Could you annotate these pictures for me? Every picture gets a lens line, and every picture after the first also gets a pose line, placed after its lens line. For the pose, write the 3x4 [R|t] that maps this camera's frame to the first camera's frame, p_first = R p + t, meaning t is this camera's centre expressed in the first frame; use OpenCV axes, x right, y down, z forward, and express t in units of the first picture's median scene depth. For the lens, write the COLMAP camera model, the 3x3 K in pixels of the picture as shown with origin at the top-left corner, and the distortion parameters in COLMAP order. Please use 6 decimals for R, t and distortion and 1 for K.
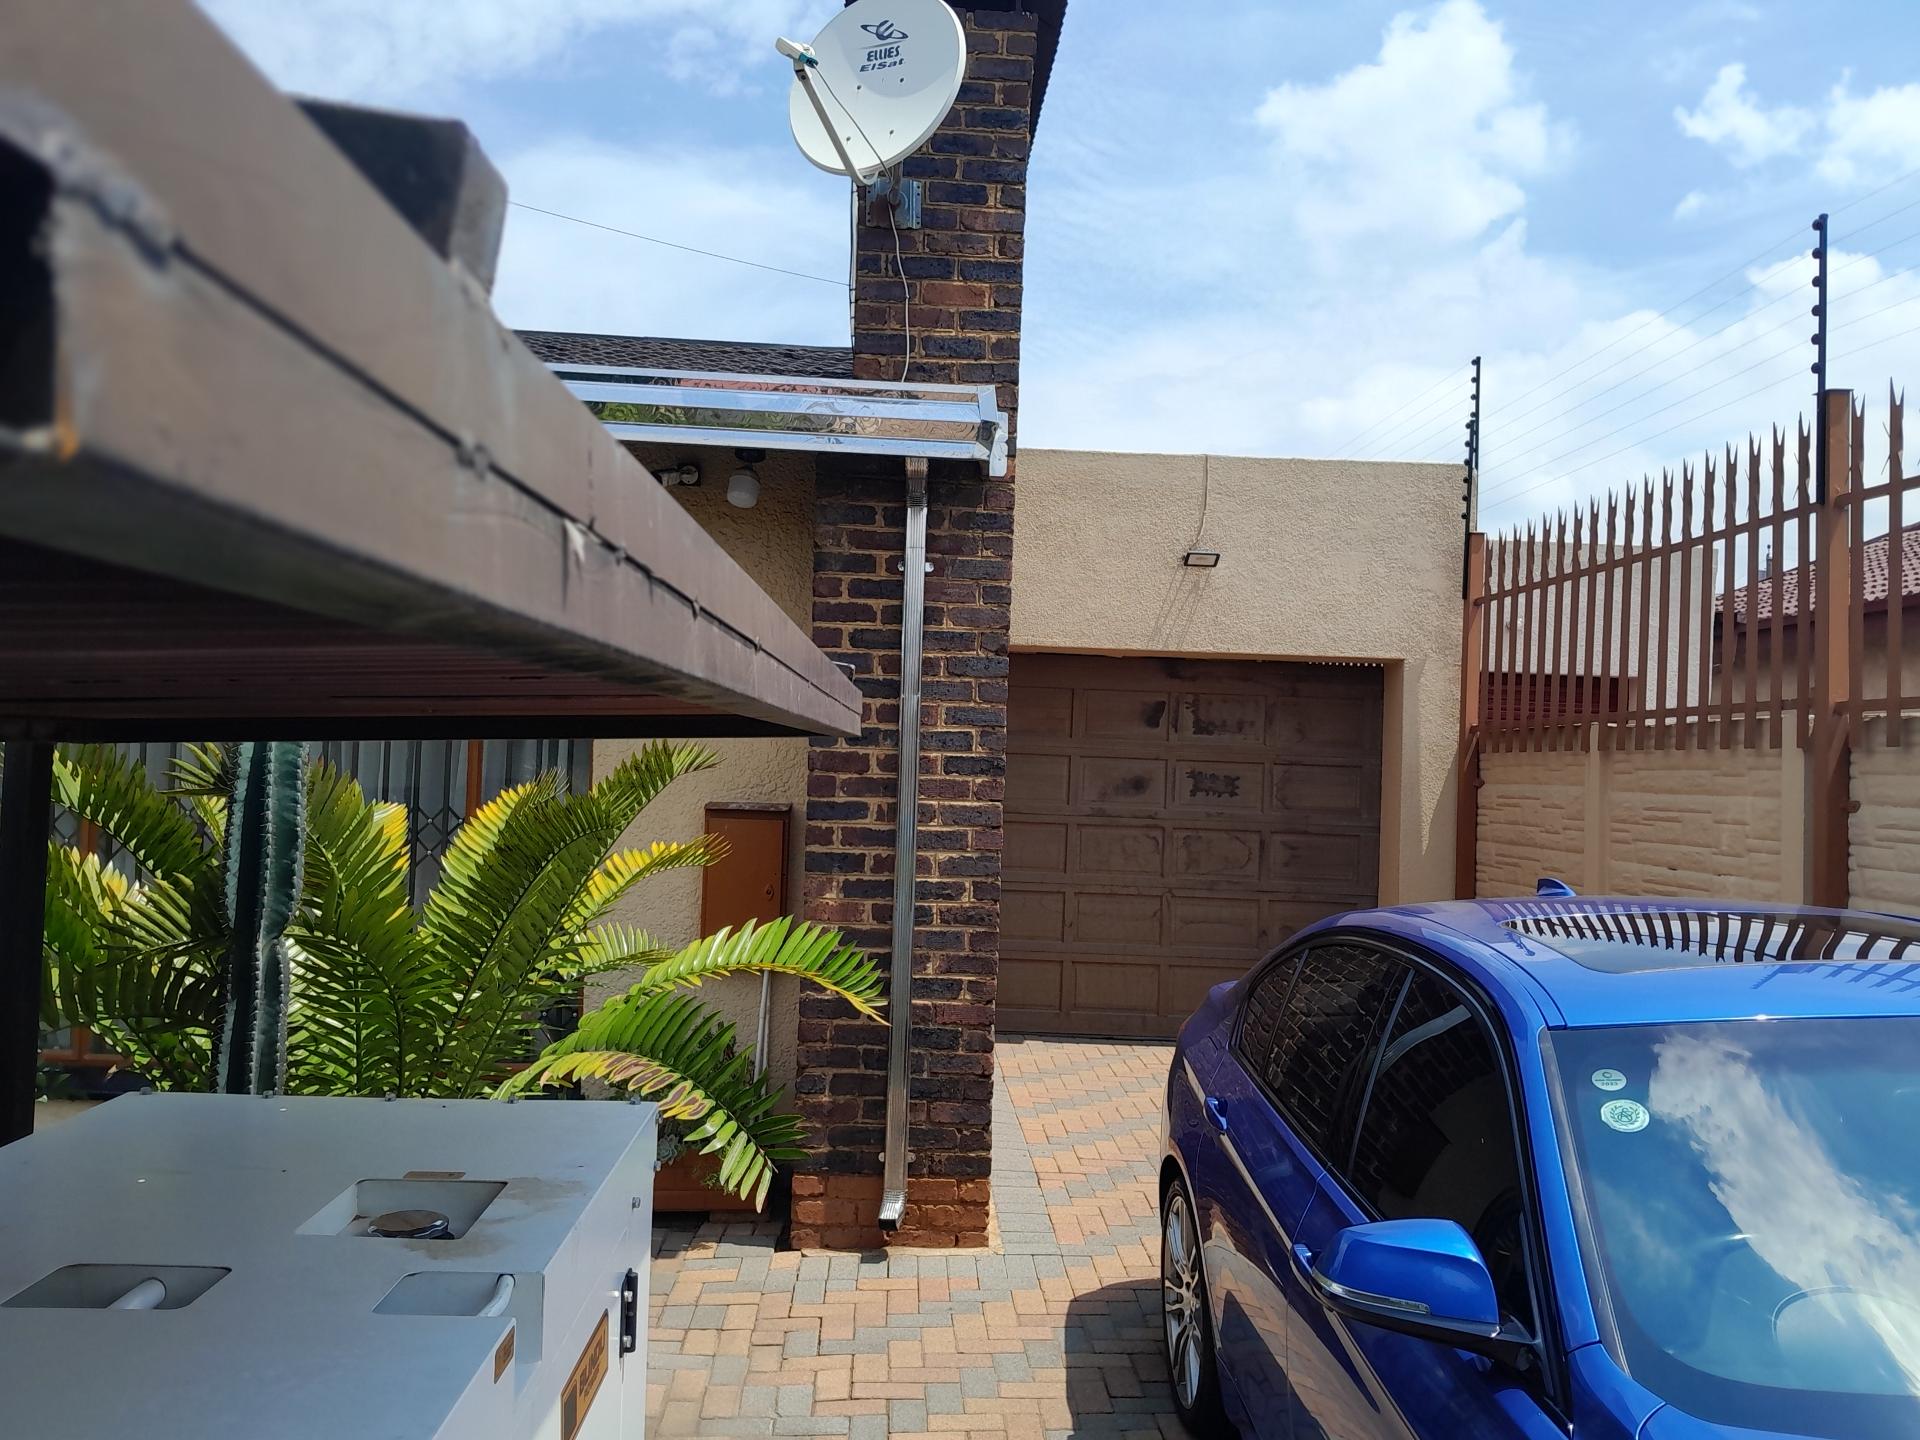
lens RADIAL K [[1462.1, 0, 960.0], [0, 1462.1, 720.0], [0, 0, 1]] dist [0.143195, -0.371718]
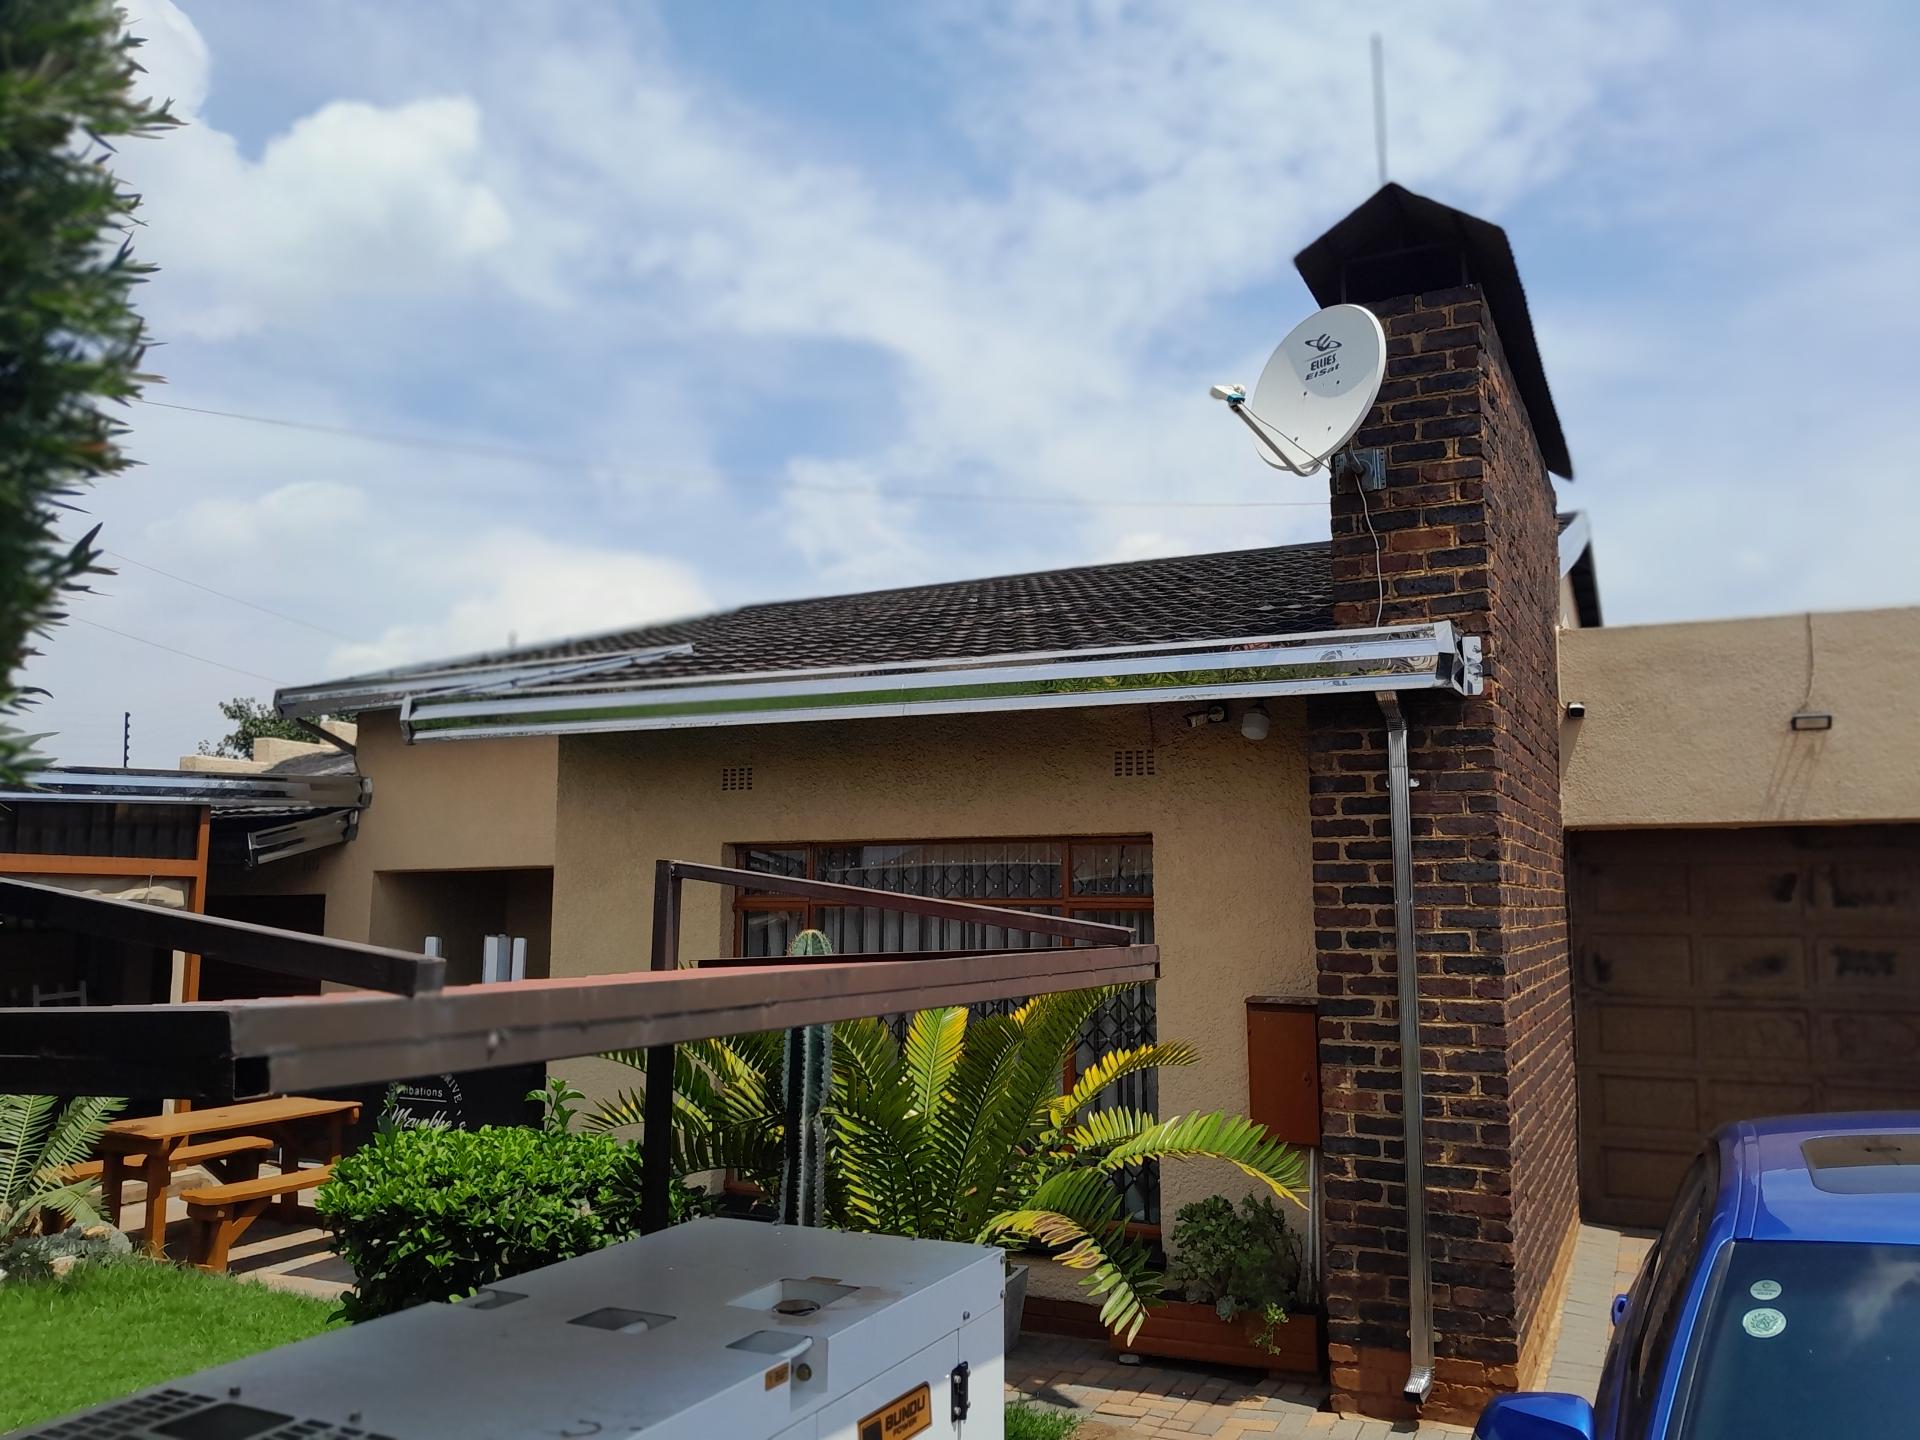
lens RADIAL K [[1452.1, 0, 960.0], [0, 1452.1, 720.0], [0, 0, 1]] dist [0.069016, -0.158576]
pose [[0.879305, -0.089662, -0.467743, 0.196328], [0.038637, 0.992311, -0.117584, -0.035503], [0.474689, 0.085320, 0.876008, -0.127507]]
